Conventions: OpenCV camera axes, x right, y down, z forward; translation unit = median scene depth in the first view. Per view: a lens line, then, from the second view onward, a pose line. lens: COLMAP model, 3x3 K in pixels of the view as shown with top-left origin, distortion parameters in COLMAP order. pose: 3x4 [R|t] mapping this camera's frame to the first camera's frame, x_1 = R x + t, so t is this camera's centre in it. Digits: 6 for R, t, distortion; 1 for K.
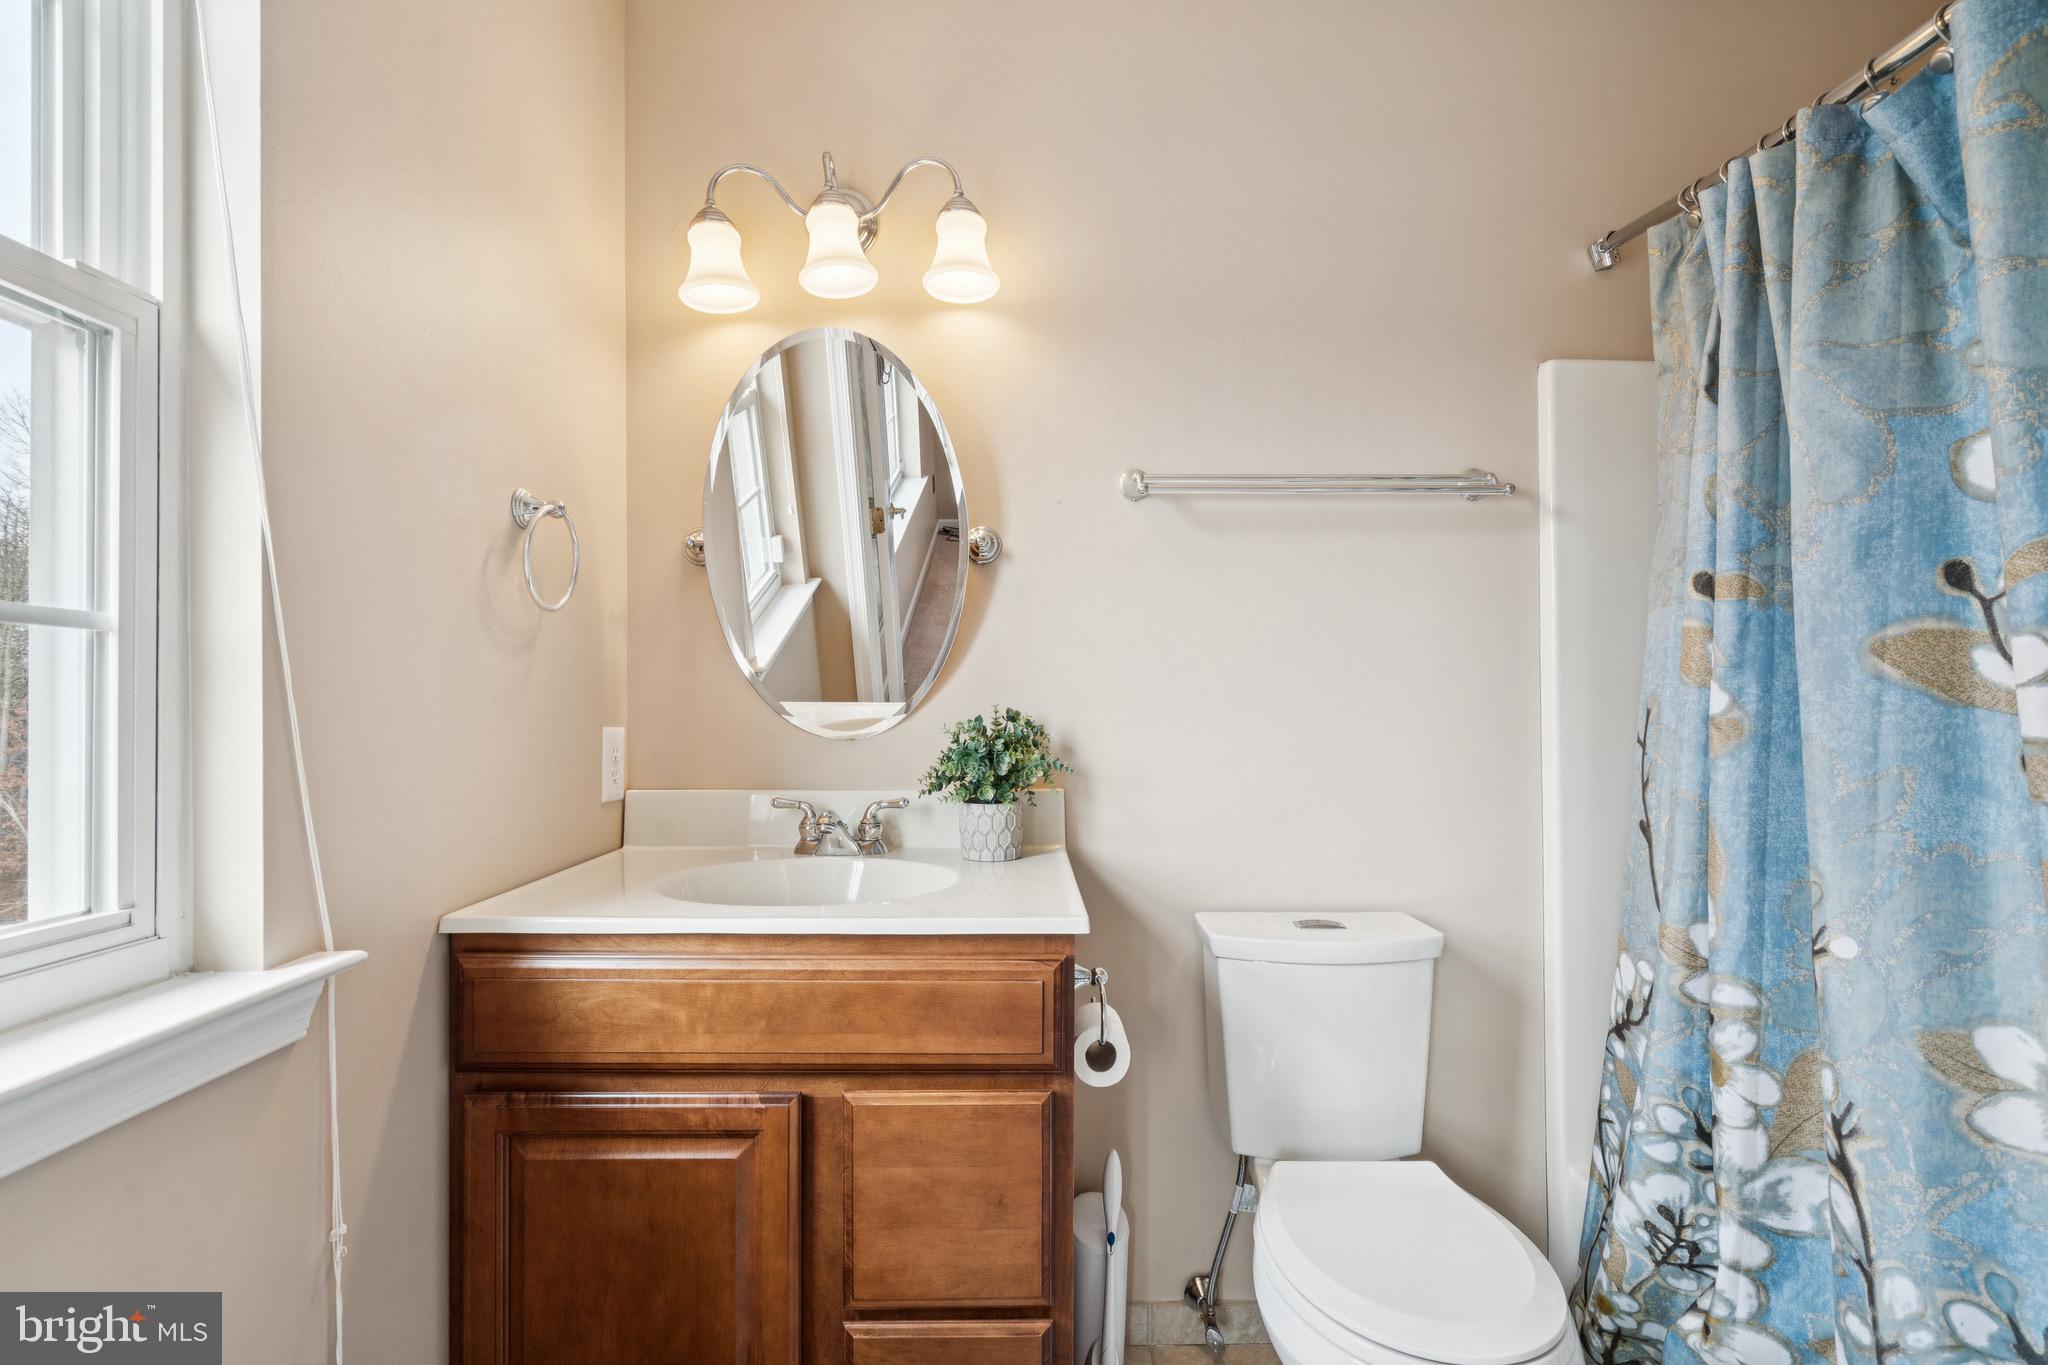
lens RADIAL K [[938.9, 0, 1024.6], [0, 938.9, 695.2], [0, 0, 1]] dist [0.001211, 0.000567]
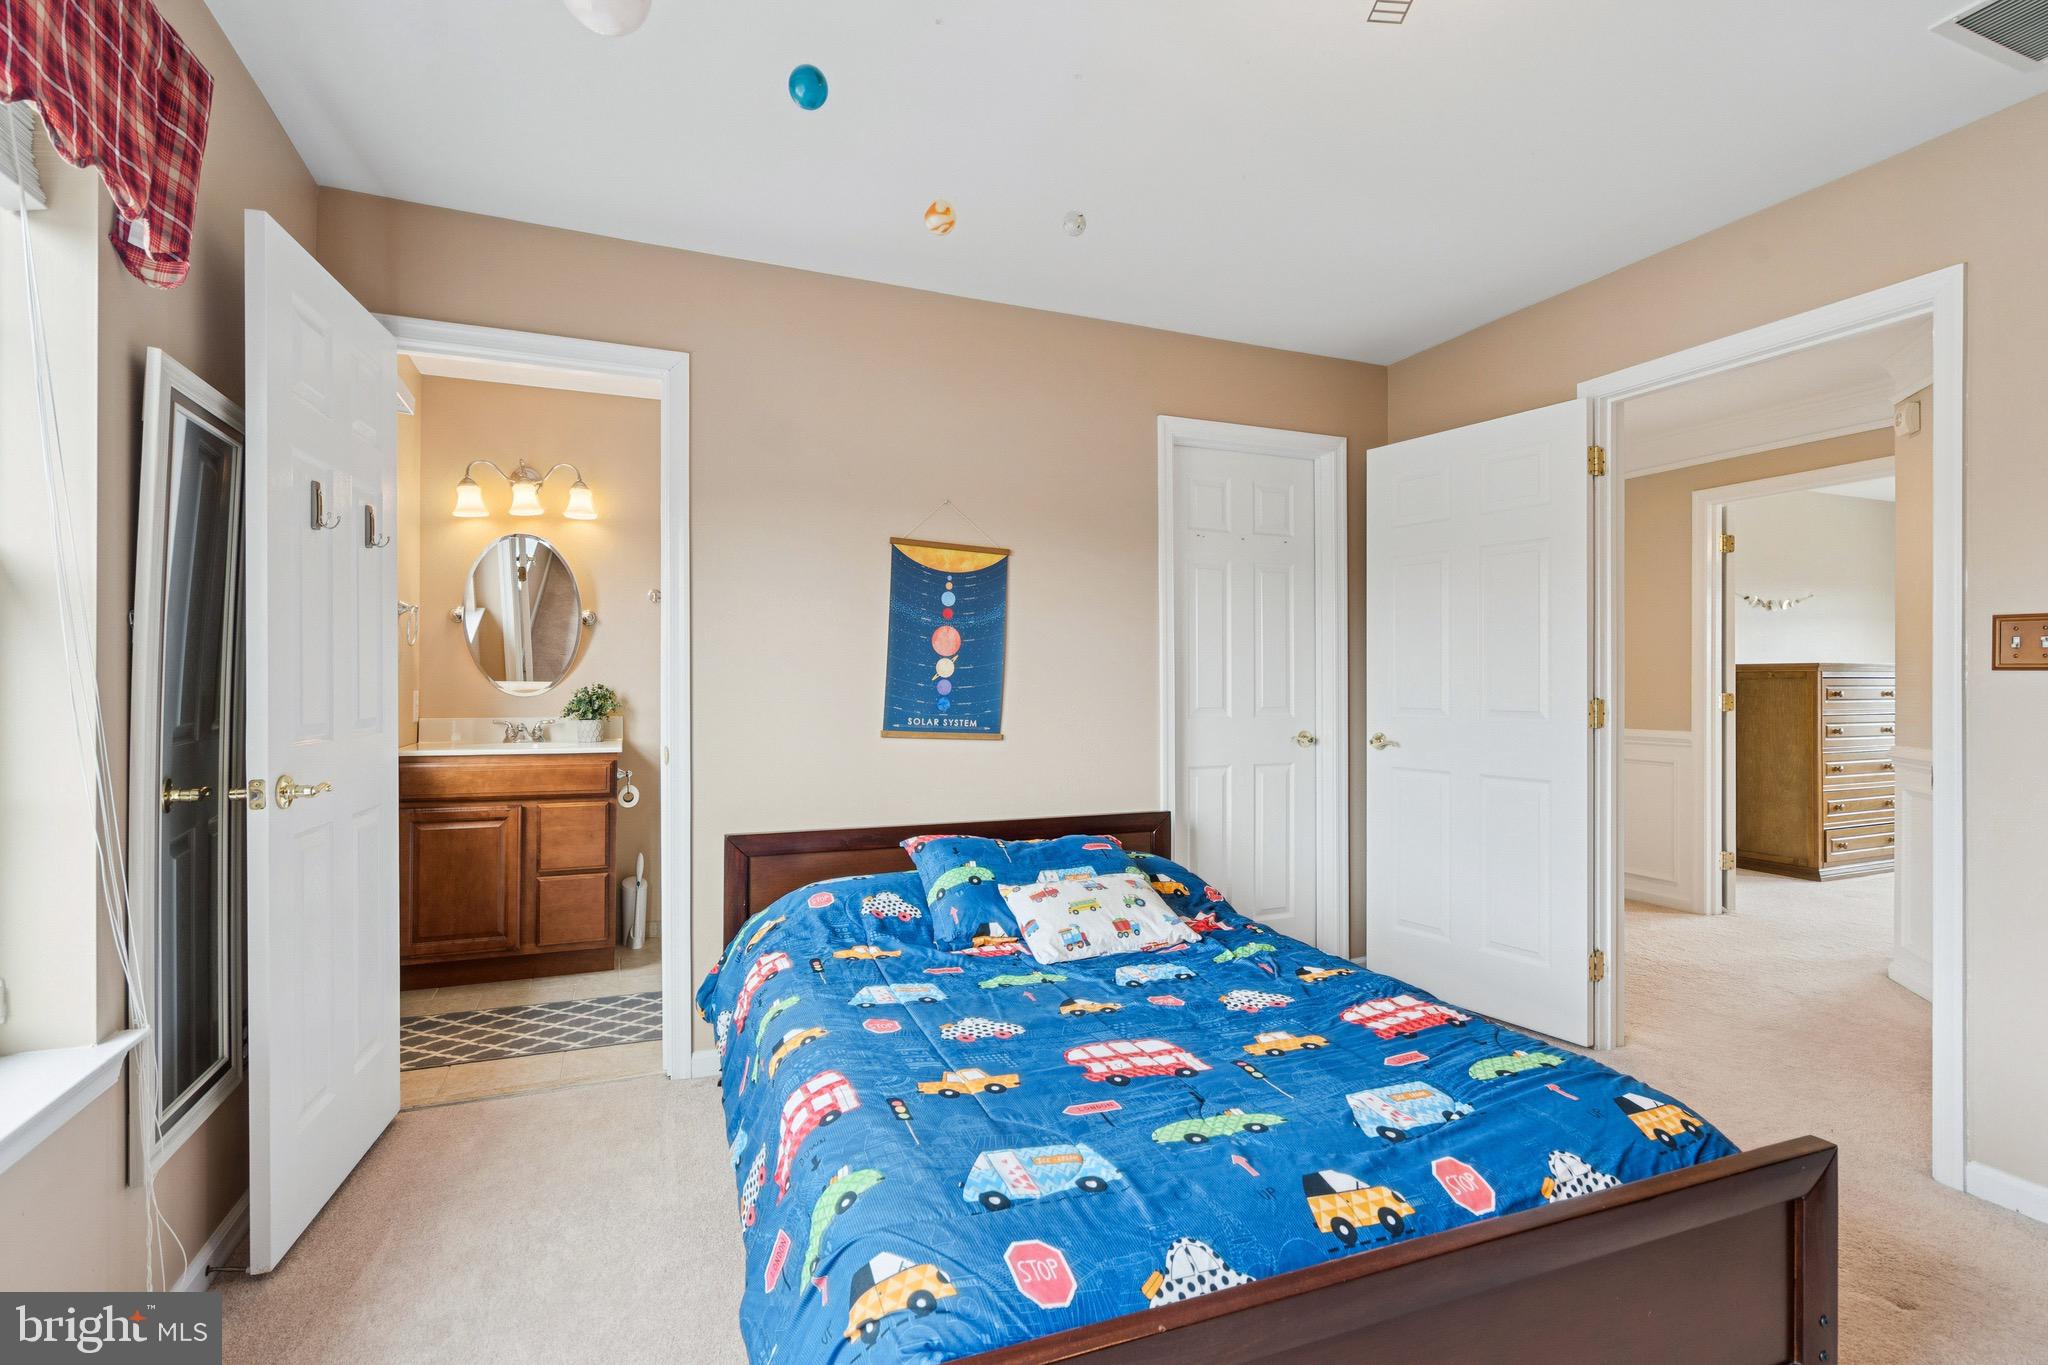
lens RADIAL K [[938.9, 0, 1003.4], [0, 938.9, 684.6], [0, 0, 1]] dist [0.001211, 0.000567]
pose [[0.933472, 0.009206, 0.358533, 0.119837], [-0.011000, 0.999935, 0.002963, -0.004815], [-0.358482, -0.006709, 0.933512, -2.248649]]
